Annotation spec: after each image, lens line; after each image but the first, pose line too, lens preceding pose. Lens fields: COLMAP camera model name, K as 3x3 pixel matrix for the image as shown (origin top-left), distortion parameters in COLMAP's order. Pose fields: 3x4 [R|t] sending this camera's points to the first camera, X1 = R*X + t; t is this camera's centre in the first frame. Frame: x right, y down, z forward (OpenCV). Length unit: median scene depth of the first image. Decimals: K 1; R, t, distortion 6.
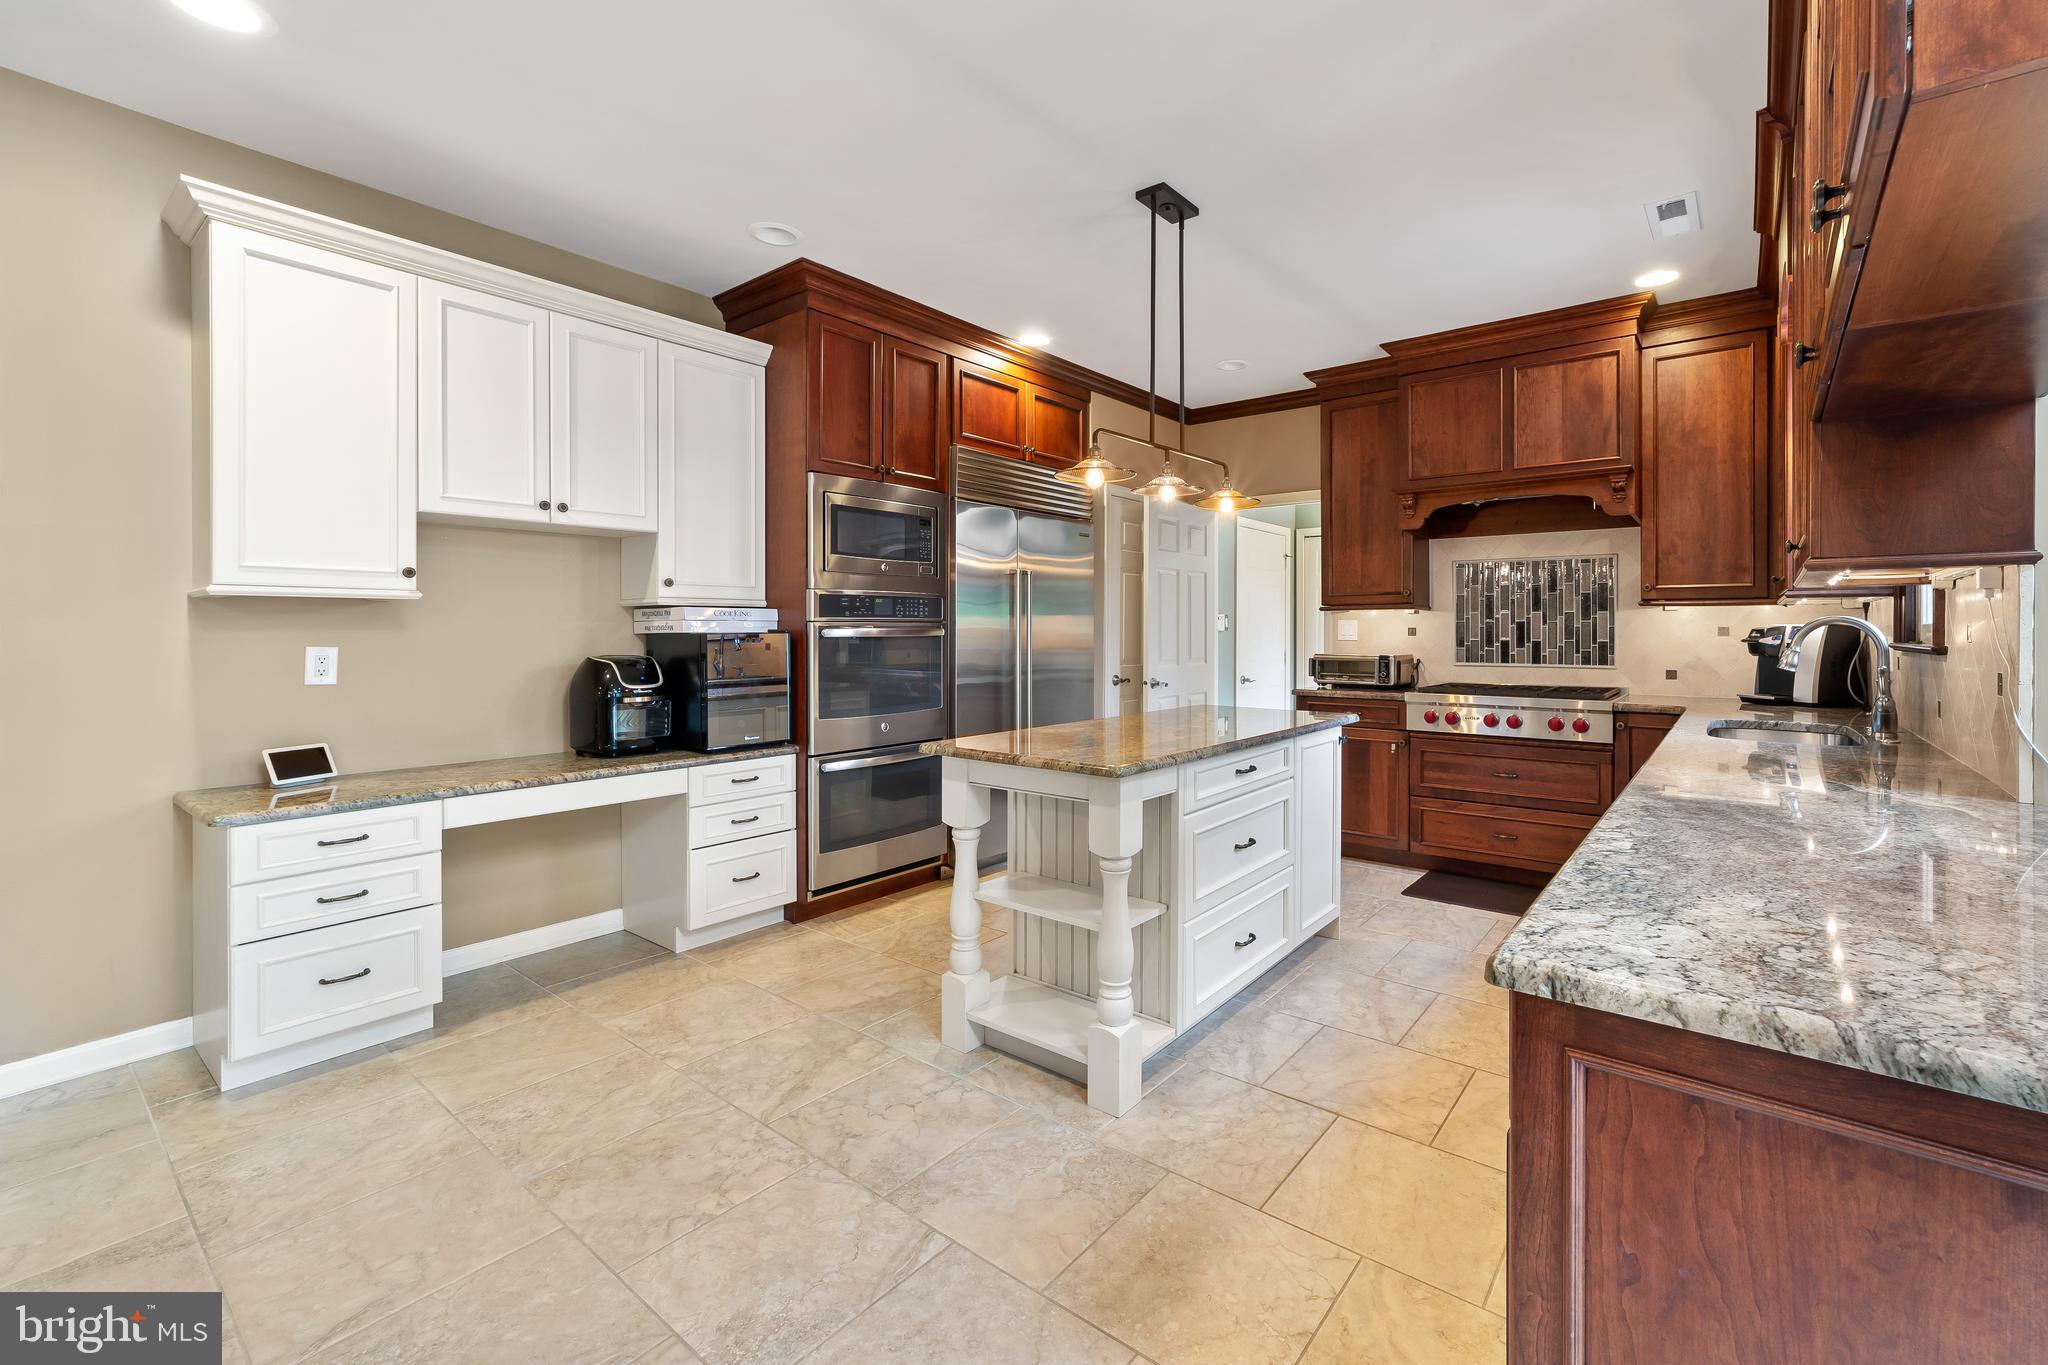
lens RADIAL K [[861.8, 0, 1120.6], [0, 861.8, 630.0], [0, 0, 1]] dist [-0.004070, 0.000728]
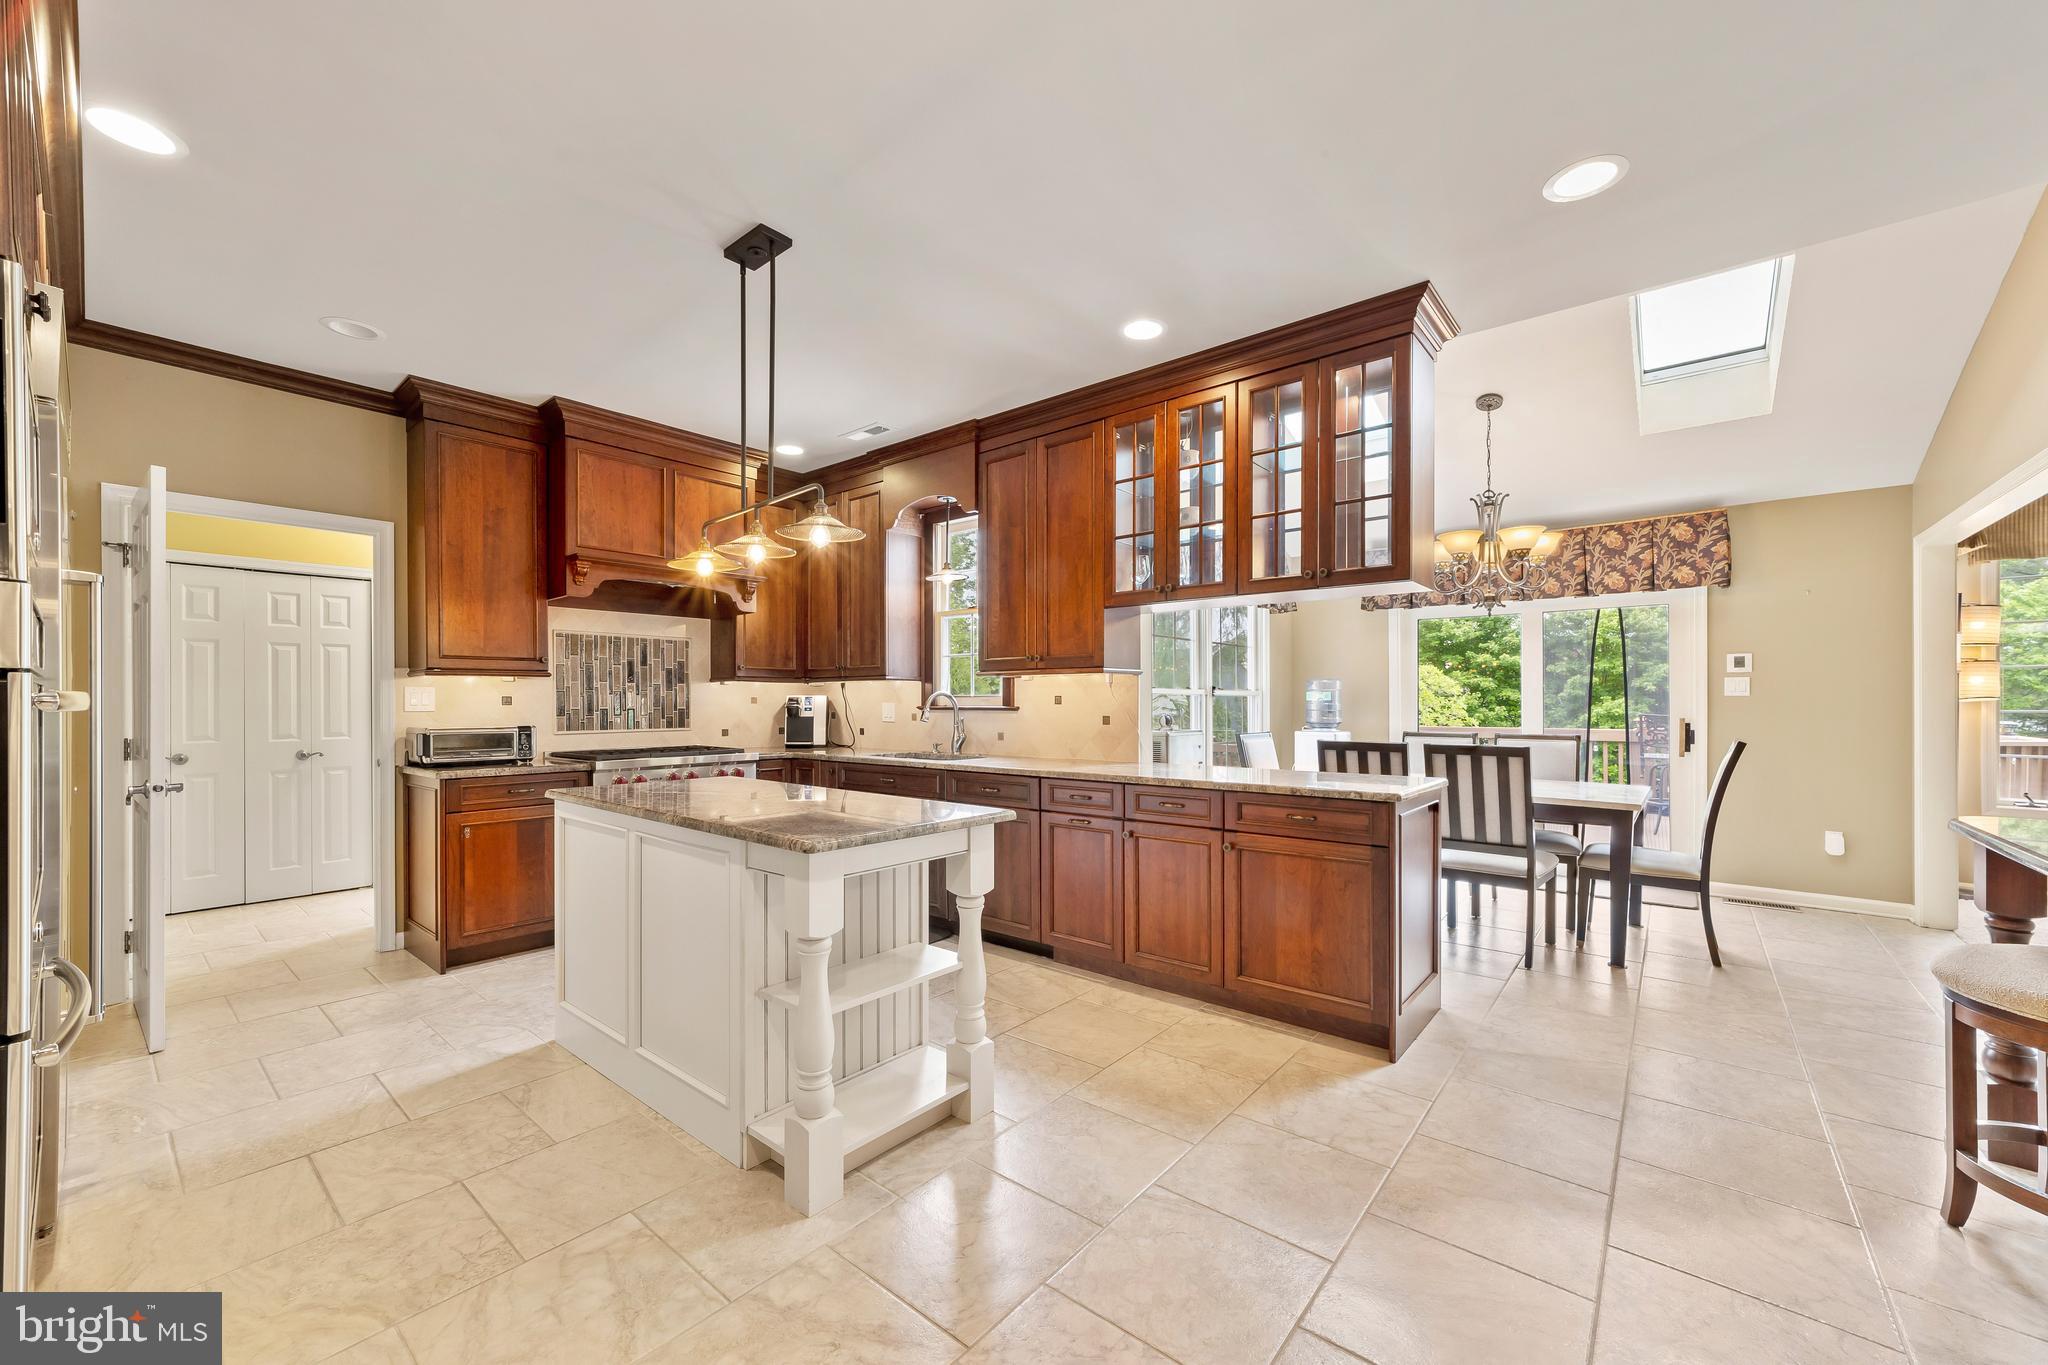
lens RADIAL K [[791.7, 0, 1021.6], [0, 791.7, 700.2], [0, 0, 1]] dist [-0.012722, 0.005182]
pose [[0.066648, -0.000110, 0.997777, -0.535122], [0.000078, 1.000000, 0.000105, 0.001439], [-0.997777, 0.000071, 0.066648, 0.439962]]
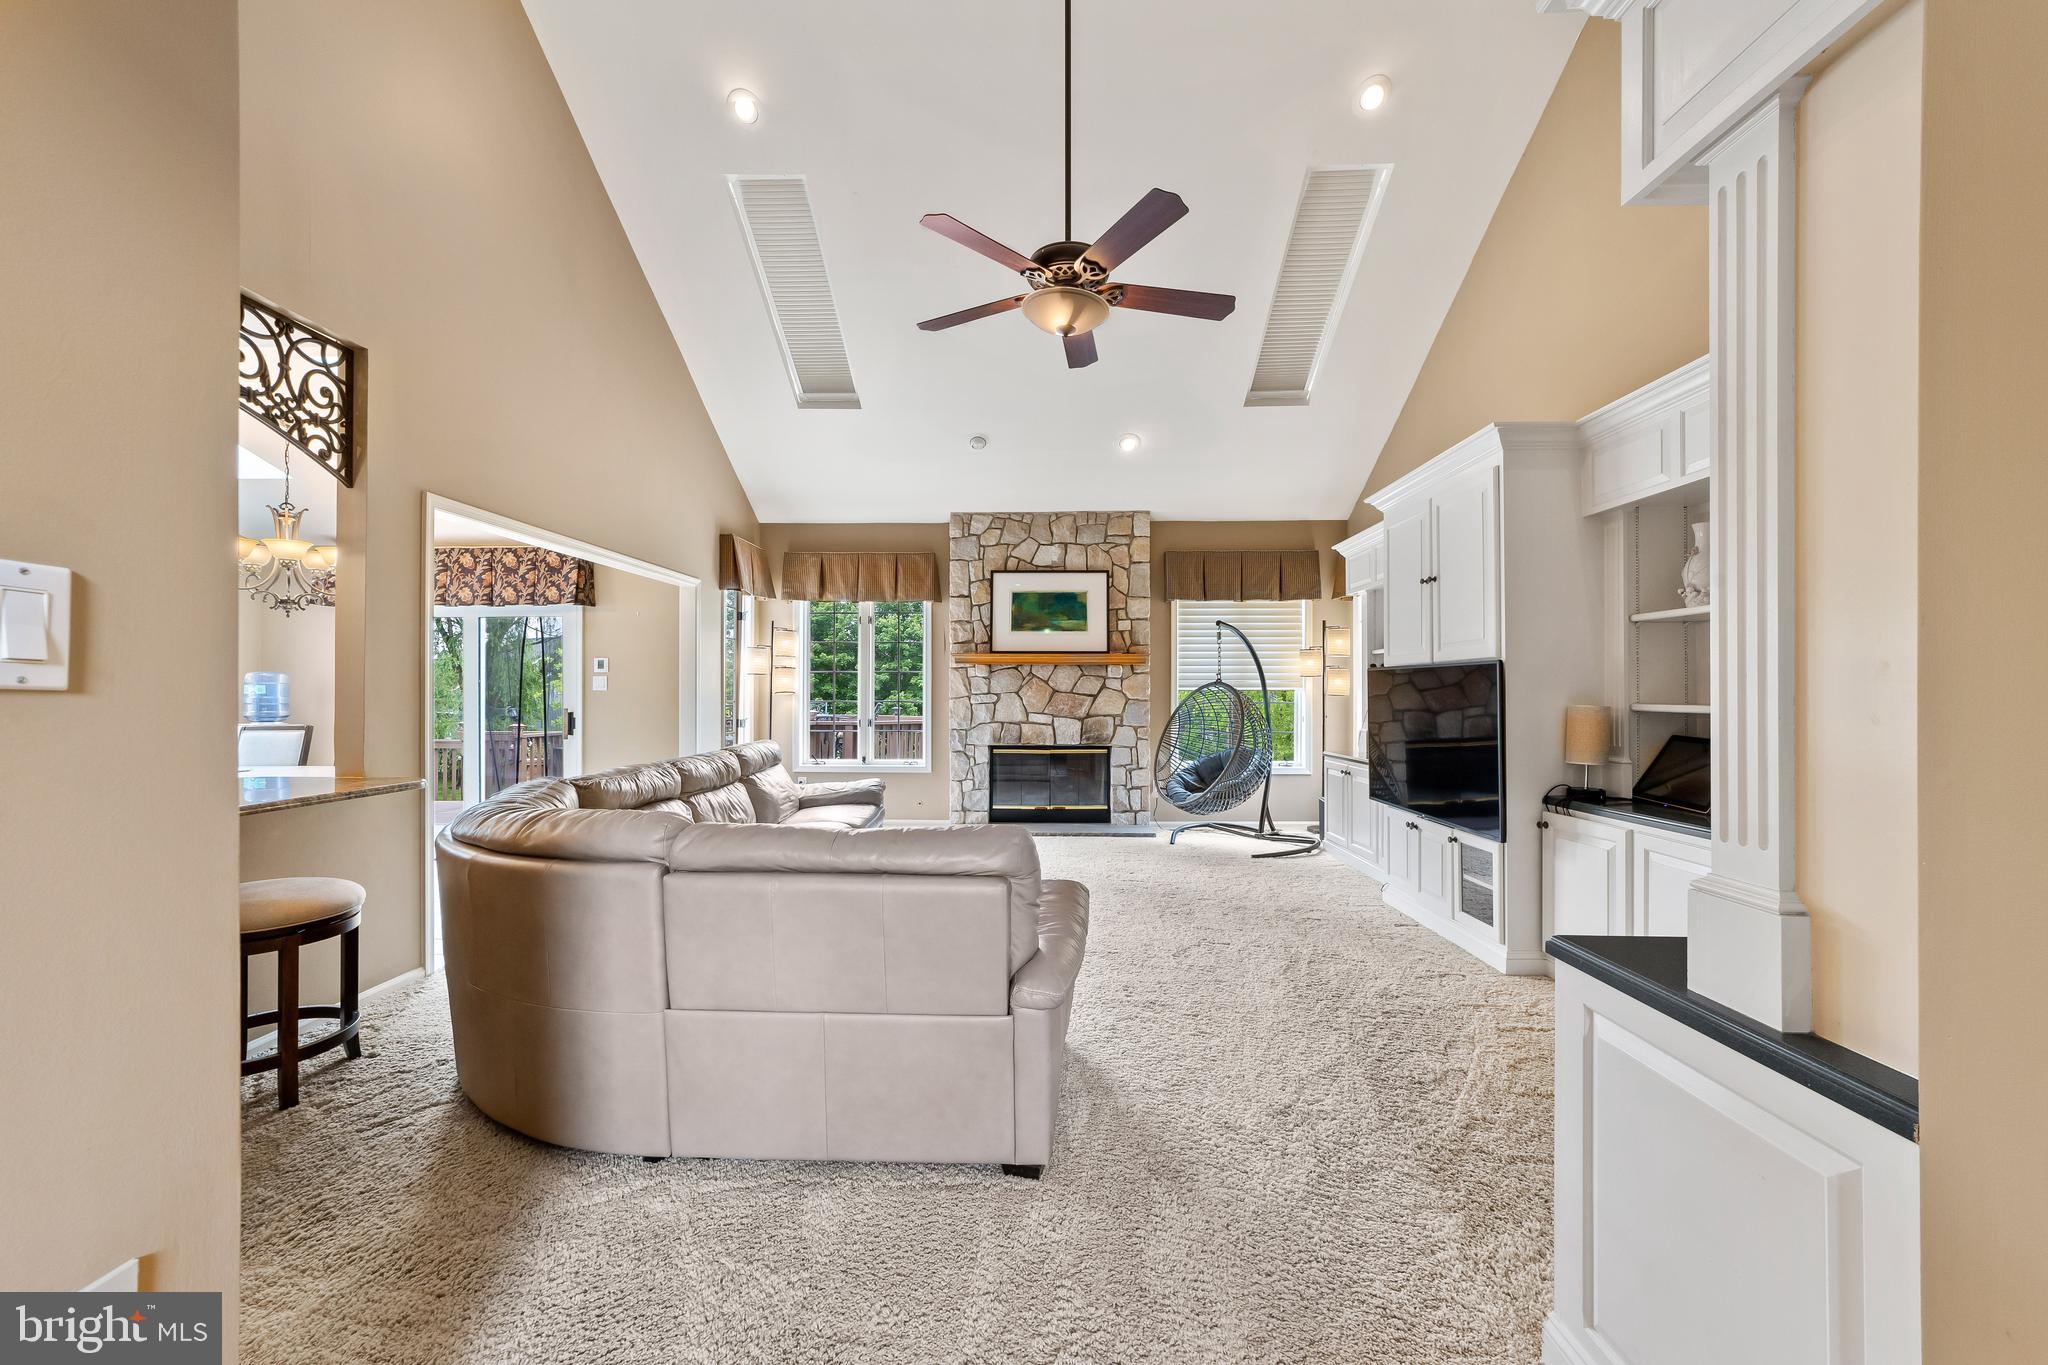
lens RADIAL K [[791.7, 0, 1020.3], [0, 791.7, 687.6], [0, 0, 1]] dist [-0.012722, 0.005182]
pose [[-0.566306, -0.001091, 0.824194, -0.982219], [-0.003126, 0.999995, -0.000824, -0.011290], [-0.824189, -0.003043, -0.566306, -0.311564]]
